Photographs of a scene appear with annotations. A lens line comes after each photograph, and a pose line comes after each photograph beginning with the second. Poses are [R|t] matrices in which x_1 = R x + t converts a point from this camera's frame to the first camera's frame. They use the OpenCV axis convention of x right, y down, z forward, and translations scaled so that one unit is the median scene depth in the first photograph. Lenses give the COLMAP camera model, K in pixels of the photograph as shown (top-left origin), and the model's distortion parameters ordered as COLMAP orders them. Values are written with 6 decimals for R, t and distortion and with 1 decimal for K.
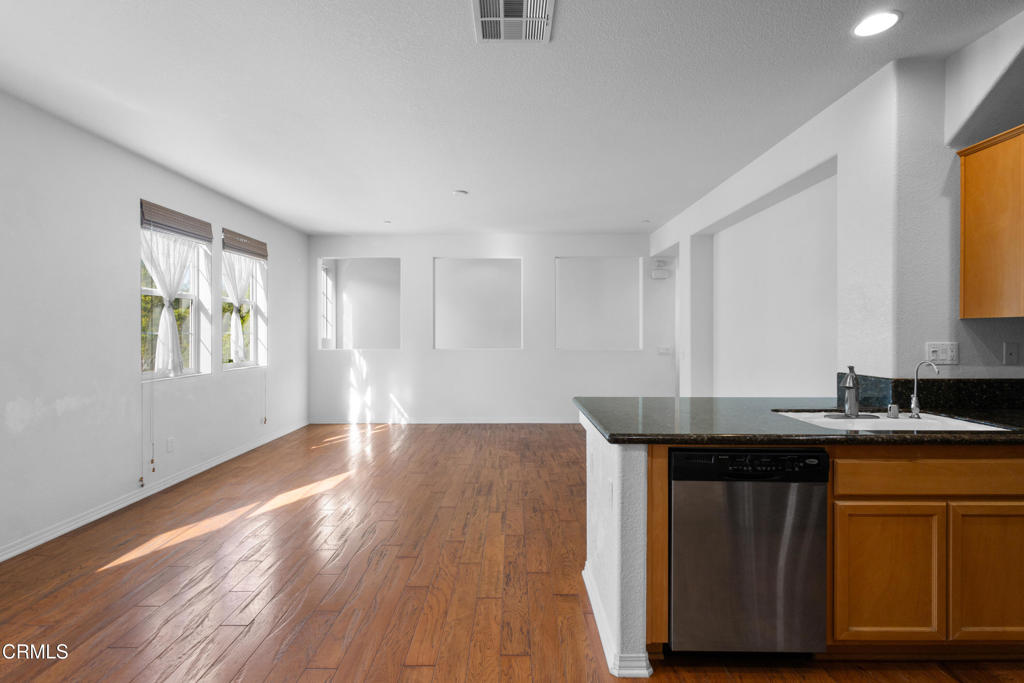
lens RADIAL K [[476.9, 0, 514.3], [0, 476.9, 334.6], [0, 0, 1]] dist [0.000973, -0.000133]
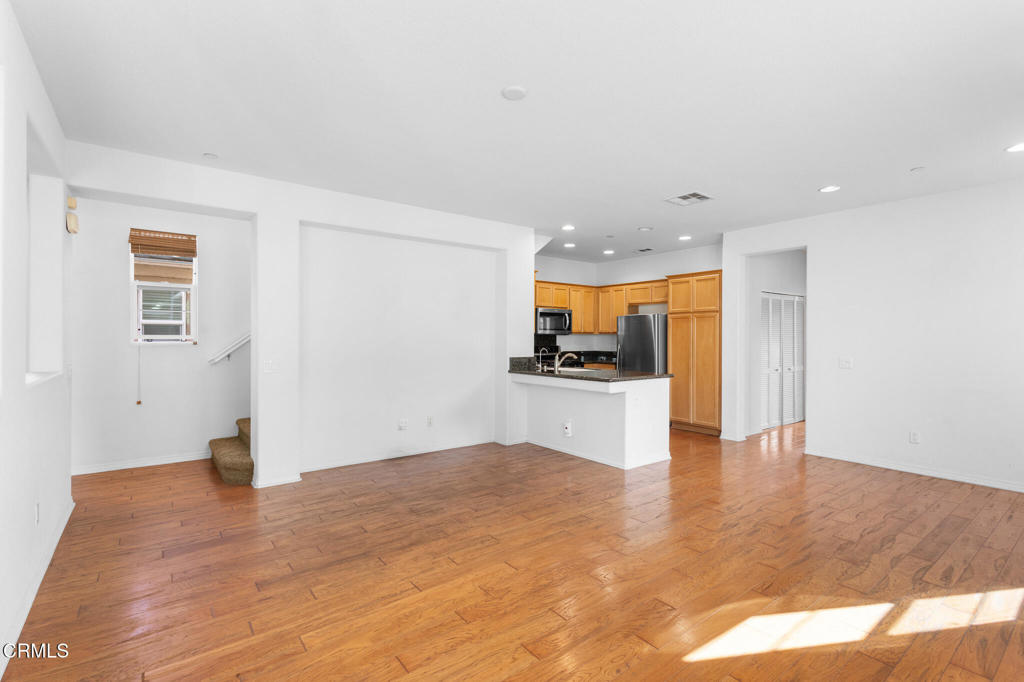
lens RADIAL K [[476.9, 0, 514.3], [0, 476.9, 334.1], [0, 0, 1]] dist [0.000973, -0.000133]
pose [[-0.600963, 0.006804, 0.799248, -0.724484], [0.022119, 0.999722, 0.008121, -0.022043], [-0.798971, 0.022559, -0.600947, 1.680128]]
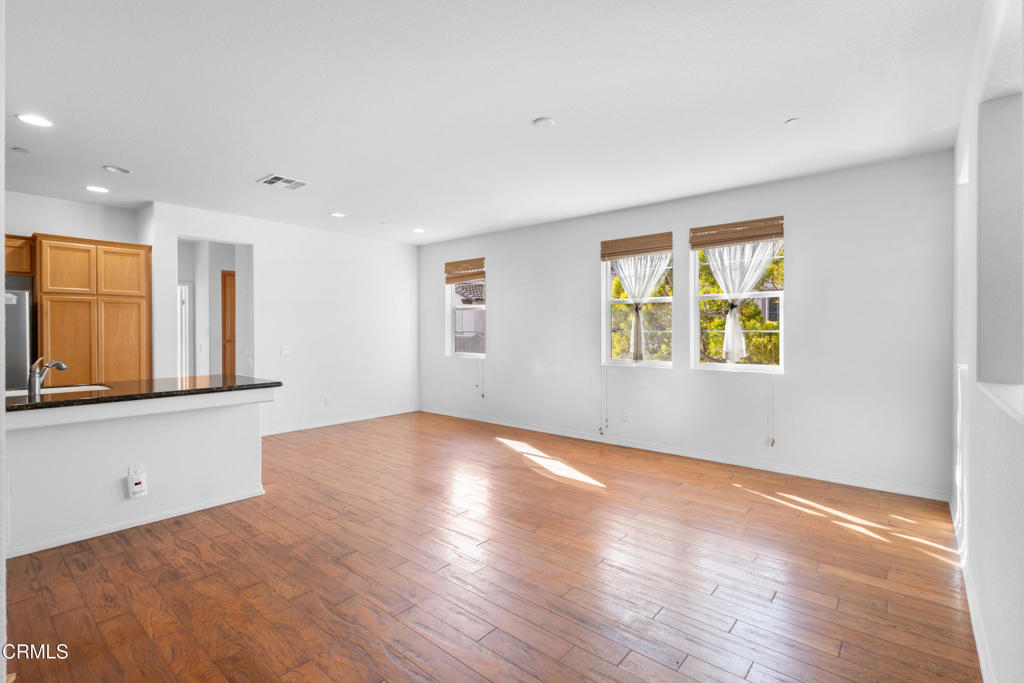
lens RADIAL K [[476.9, 0, 514.3], [0, 476.9, 334.6], [0, 0, 1]] dist [0.000973, -0.000133]
pose [[-0.640760, 0.006846, -0.767710, 0.535909], [-0.021296, 0.999417, 0.026686, -0.025994], [0.767446, 0.033448, -0.640241, 1.747623]]
